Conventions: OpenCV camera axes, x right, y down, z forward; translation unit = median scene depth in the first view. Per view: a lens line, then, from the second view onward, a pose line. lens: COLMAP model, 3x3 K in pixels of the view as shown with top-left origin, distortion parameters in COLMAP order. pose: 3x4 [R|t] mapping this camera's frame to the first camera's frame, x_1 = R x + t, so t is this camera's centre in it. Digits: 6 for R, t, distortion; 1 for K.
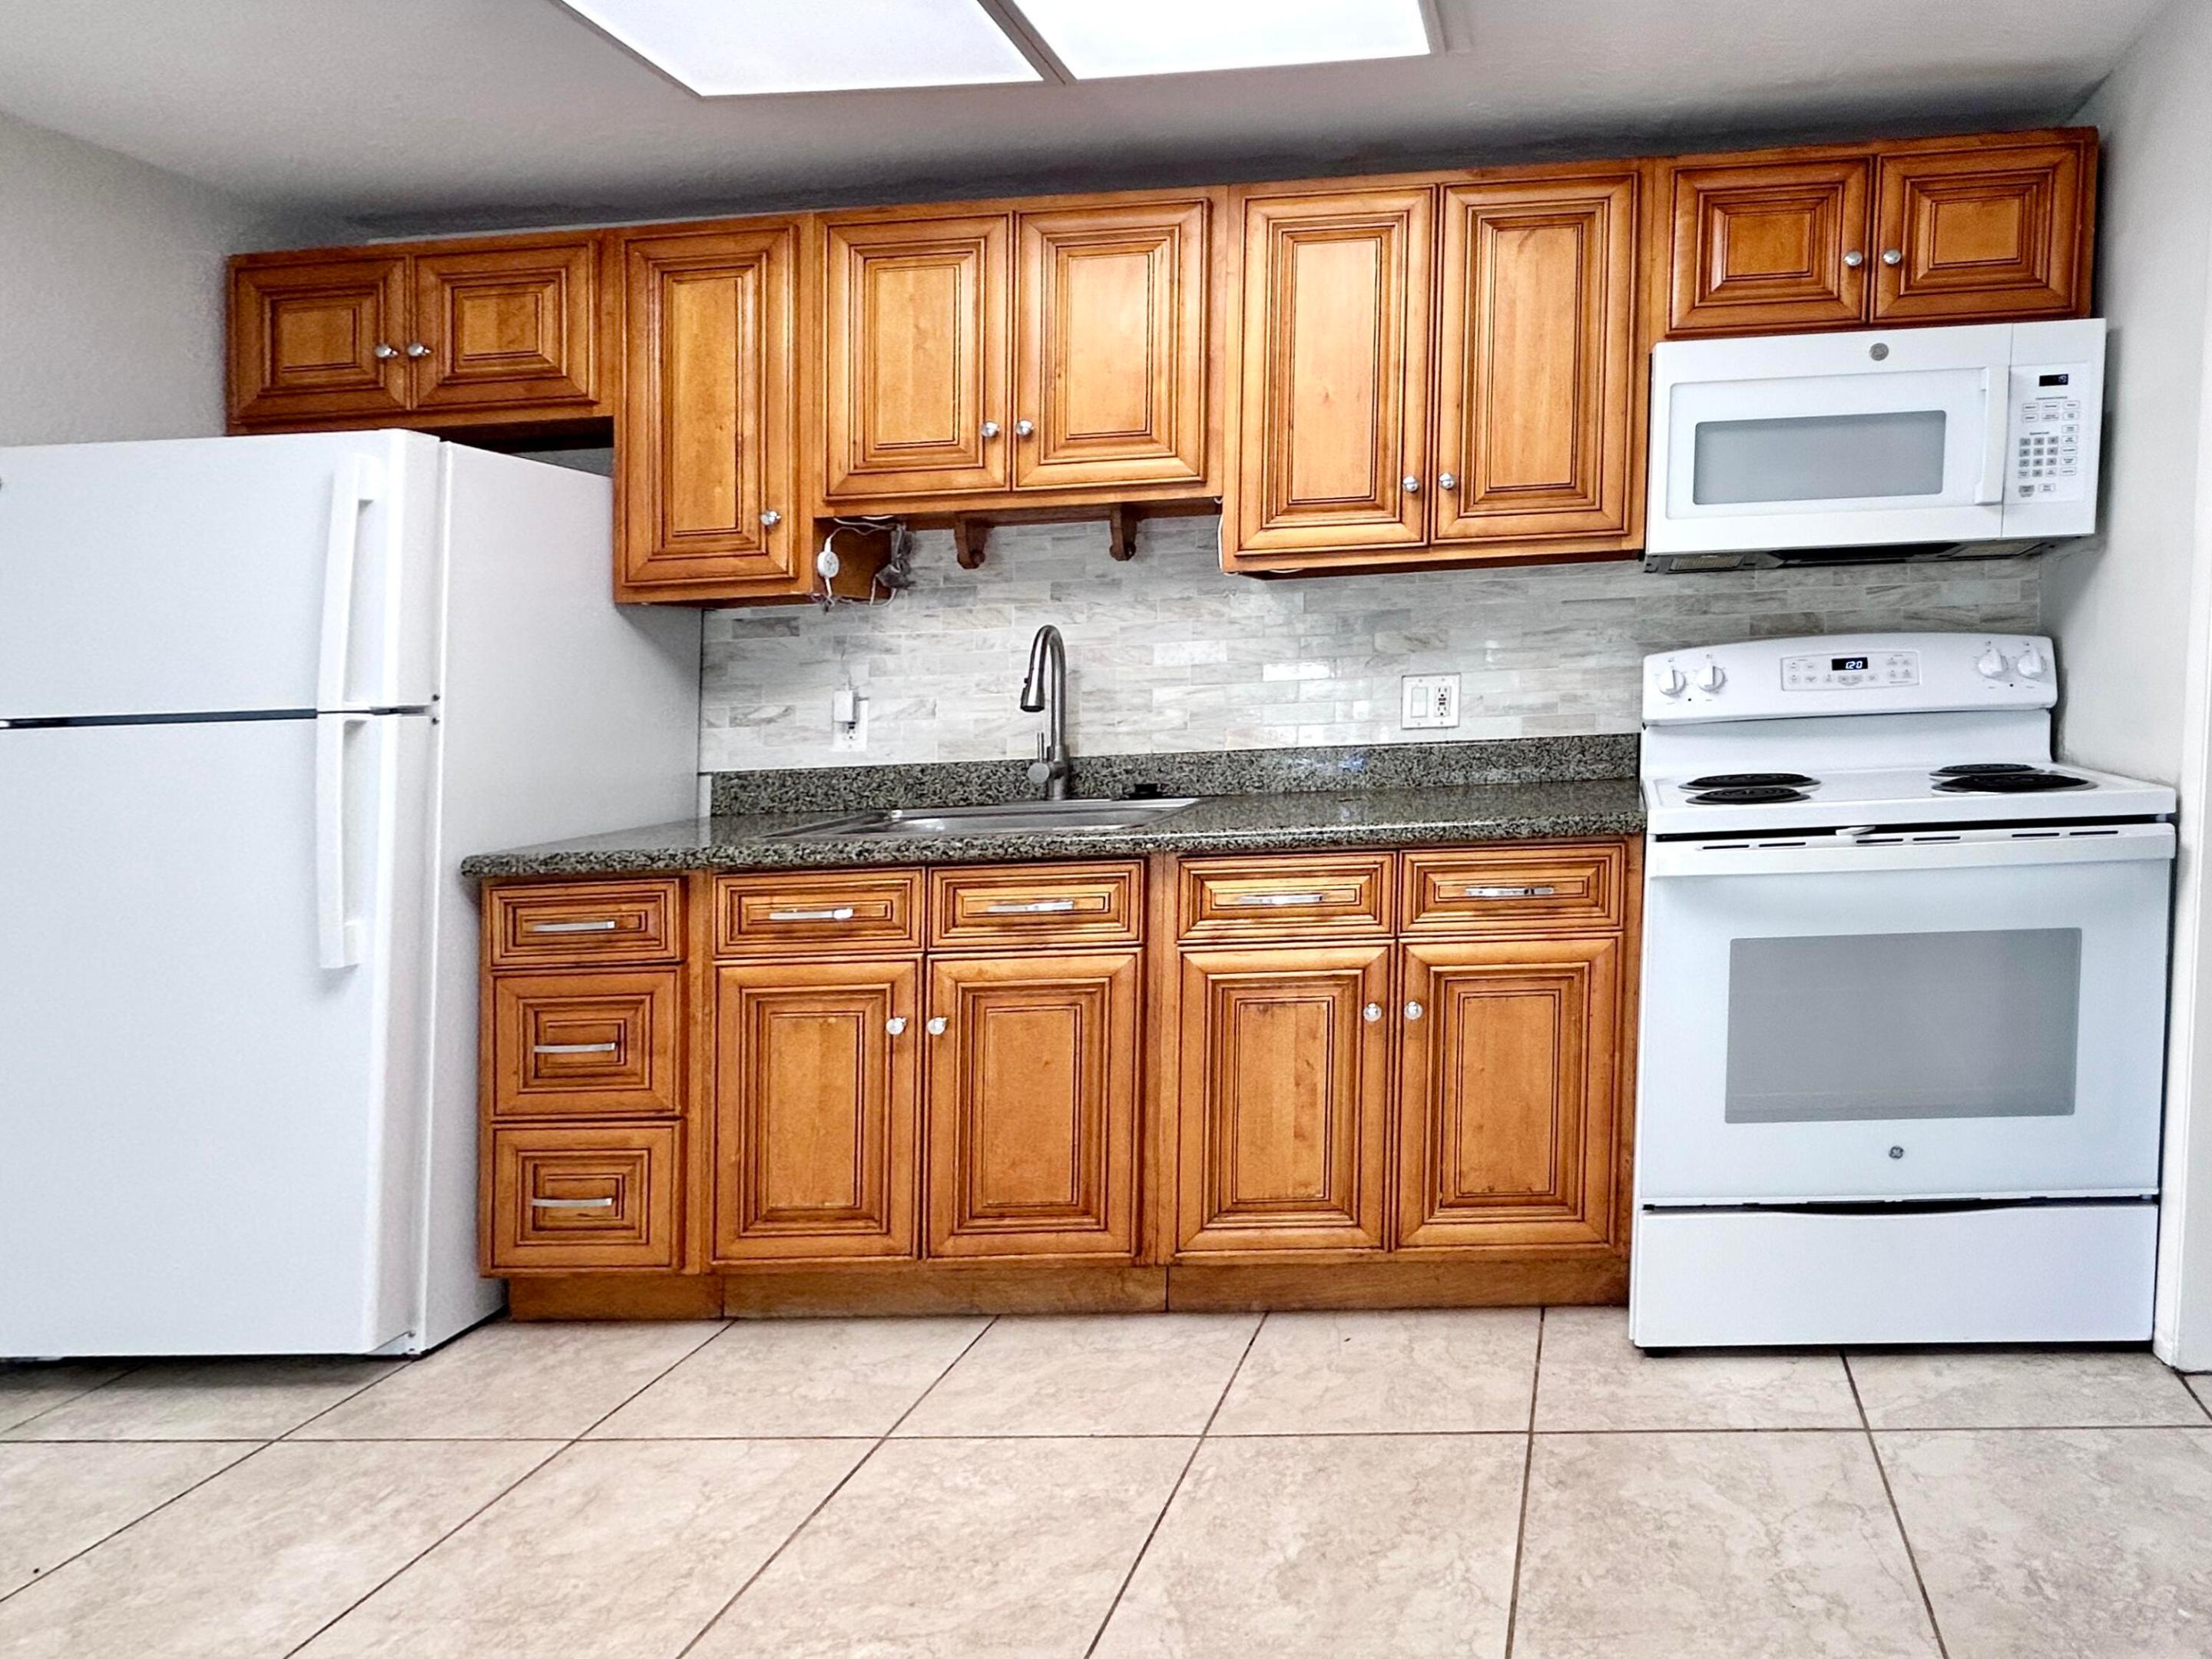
lens RADIAL K [[1514.0, 0, 1105.7], [0, 1514.0, 854.1], [0, 0, 1]] dist [0.003250, 0.000742]
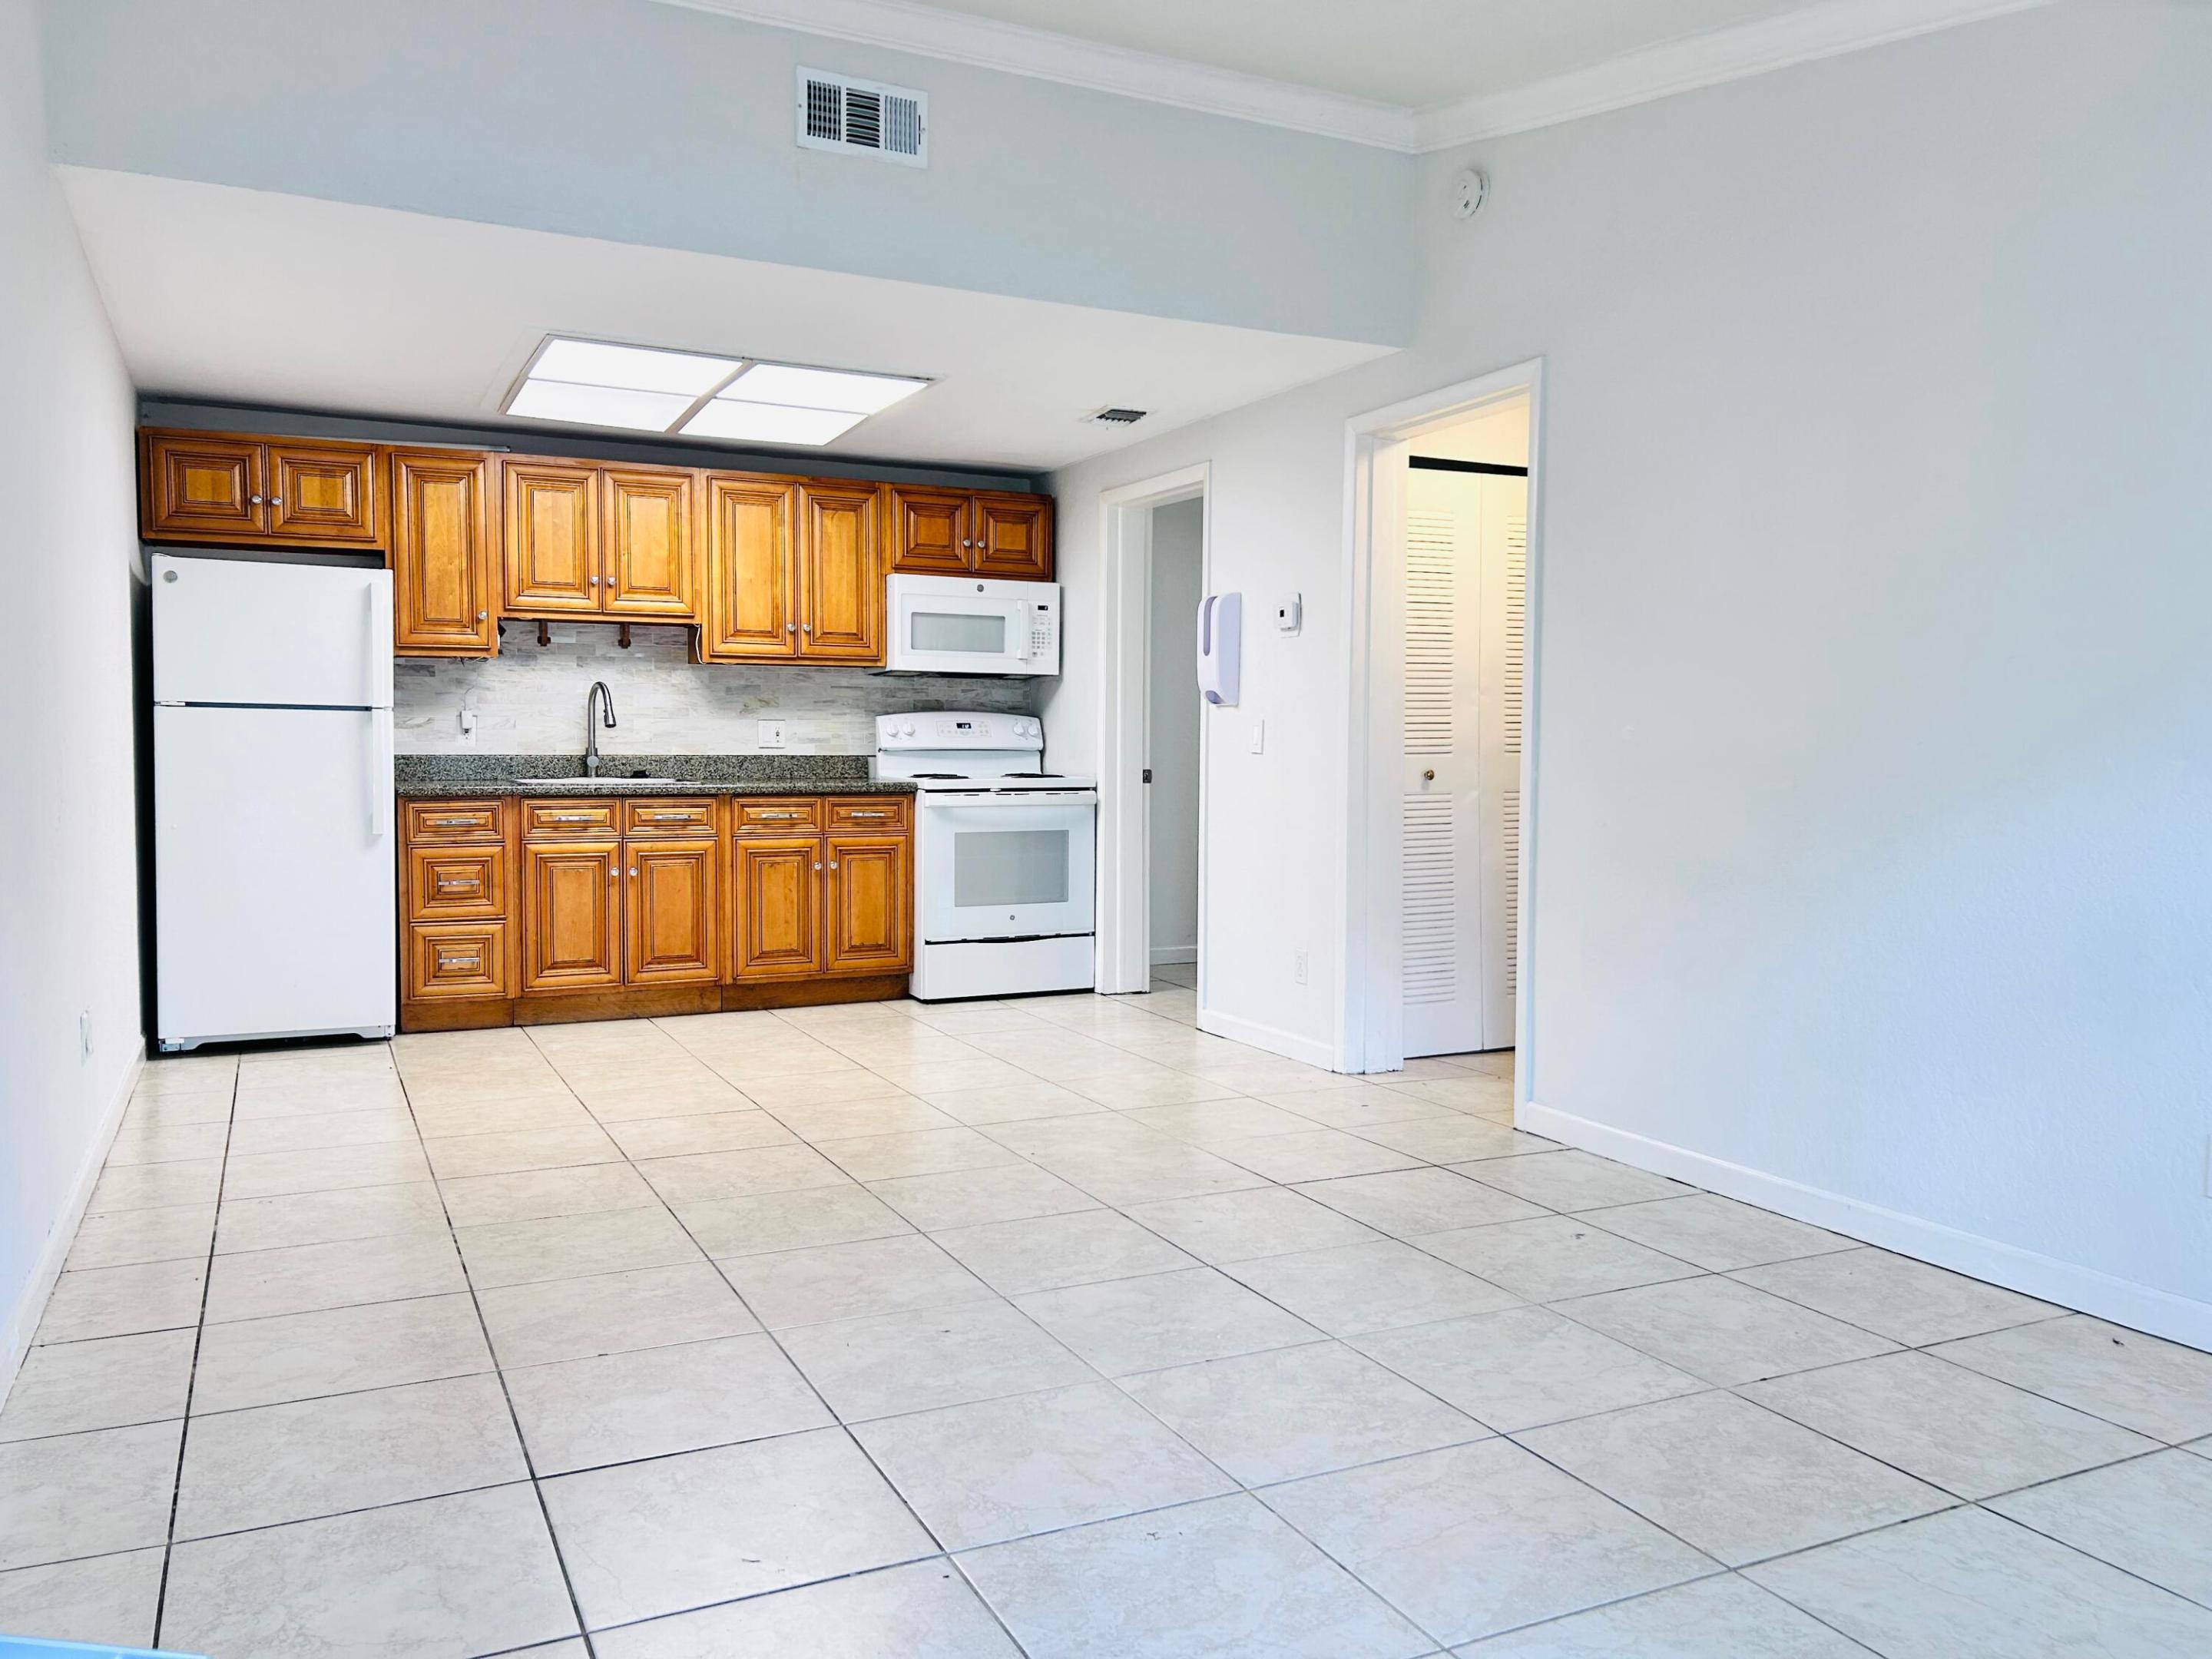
lens RADIAL K [[1679.5, 0, 1106.0], [0, 1679.5, 829.5], [0, 0, 1]] dist [0.002730, 0.000026]
pose [[0.789733, 0.014256, 0.613286, -0.863486], [0.023610, 0.998283, -0.053609, 0.164214], [-0.612997, 0.056816, 0.788040, -1.055916]]
